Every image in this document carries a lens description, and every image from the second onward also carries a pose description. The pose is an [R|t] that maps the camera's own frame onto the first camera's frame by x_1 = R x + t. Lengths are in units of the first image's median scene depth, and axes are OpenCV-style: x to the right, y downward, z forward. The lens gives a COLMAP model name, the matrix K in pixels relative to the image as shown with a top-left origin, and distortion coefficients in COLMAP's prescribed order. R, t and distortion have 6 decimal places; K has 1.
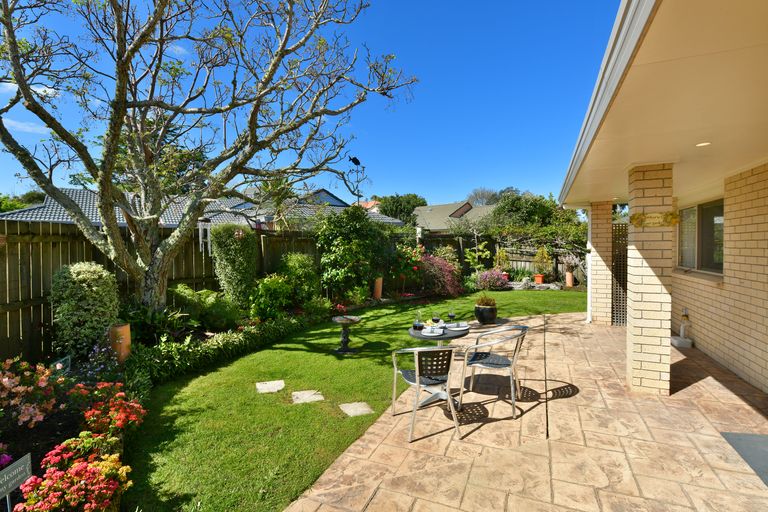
lens RADIAL K [[374.5, 0, 384.6], [0, 374.5, 253.9], [0, 0, 1]] dist [-0.003521, -0.000645]
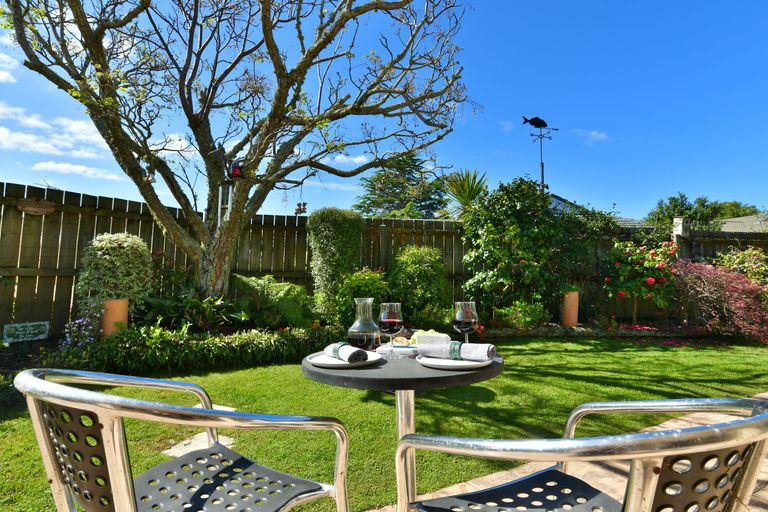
lens RADIAL K [[374.5, 0, 384.1], [0, 374.5, 254.4], [0, 0, 1]] dist [-0.003521, -0.000645]
pose [[0.759539, -0.028875, -0.649820, 0.175619], [-0.031343, 0.996229, -0.080903, 0.069809], [0.649706, 0.081816, 0.755770, 0.370762]]
